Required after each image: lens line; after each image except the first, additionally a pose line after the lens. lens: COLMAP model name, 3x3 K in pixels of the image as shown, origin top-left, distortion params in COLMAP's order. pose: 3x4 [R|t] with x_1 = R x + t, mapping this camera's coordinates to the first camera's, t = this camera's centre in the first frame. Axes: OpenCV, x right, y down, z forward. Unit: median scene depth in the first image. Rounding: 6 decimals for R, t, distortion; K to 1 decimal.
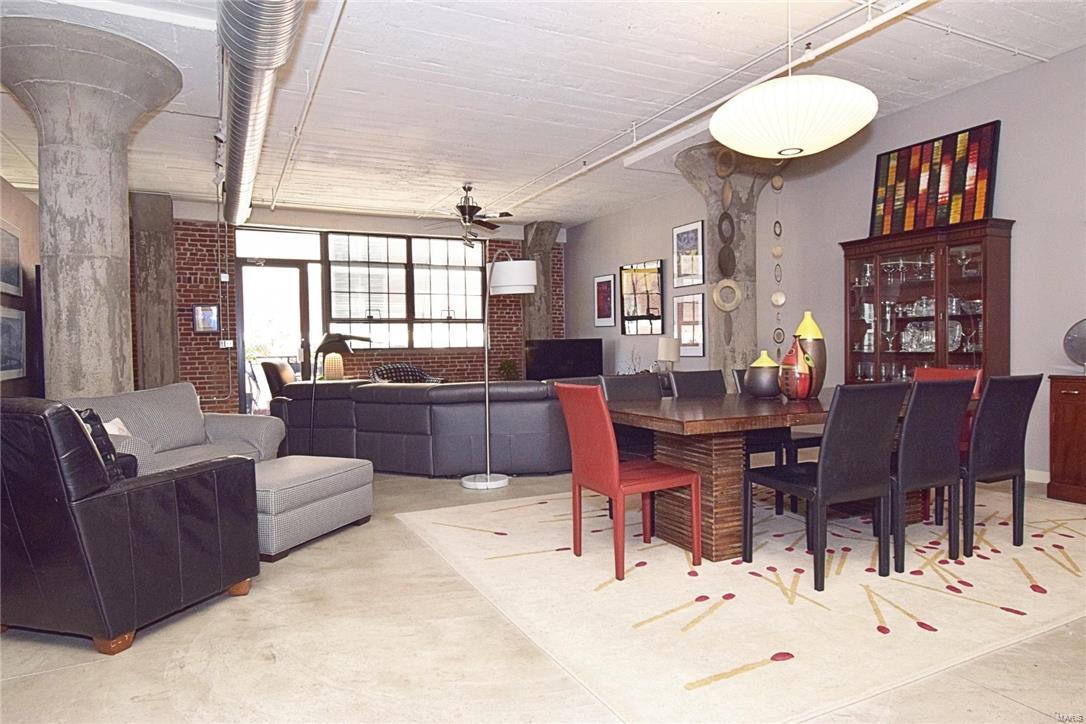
lens RADIAL K [[660.6, 0, 543.0], [0, 660.6, 362.0], [0, 0, 1]] dist [-0.002174, -0.000386]
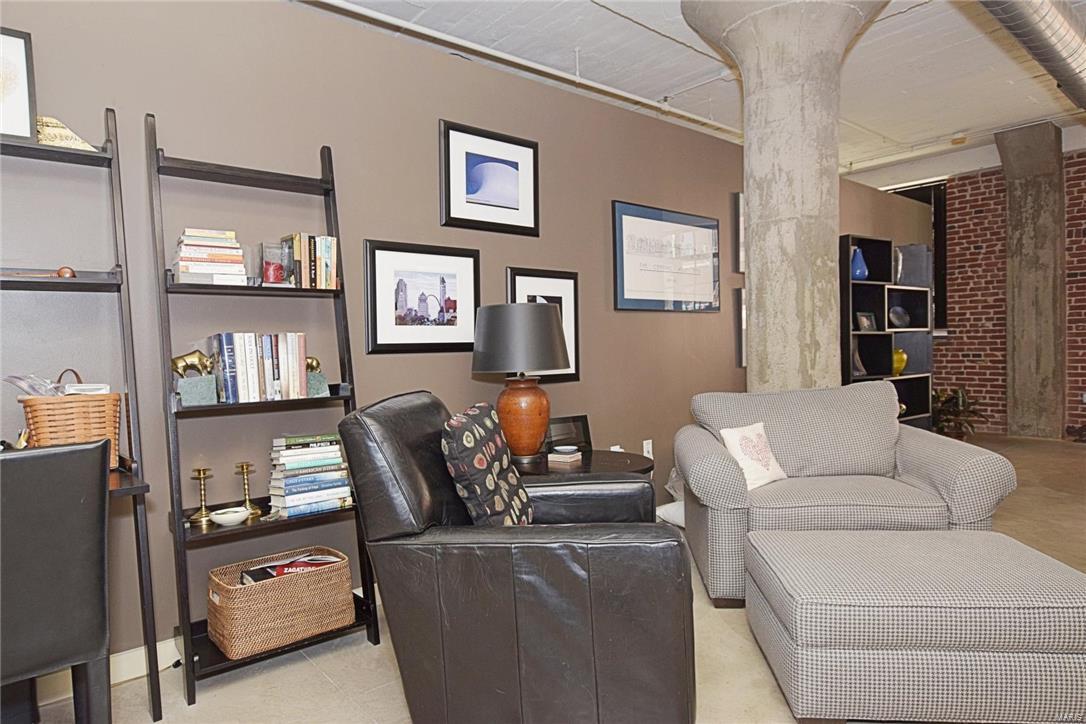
lens RADIAL K [[660.6, 0, 543.0], [0, 660.6, 362.0], [0, 0, 1]] dist [-0.002174, -0.000386]
pose [[0.253735, 0.034808, -0.966647, 0.038314], [-0.002451, 0.999372, 0.035343, -0.012382], [0.967271, -0.006598, 0.253661, 0.497846]]
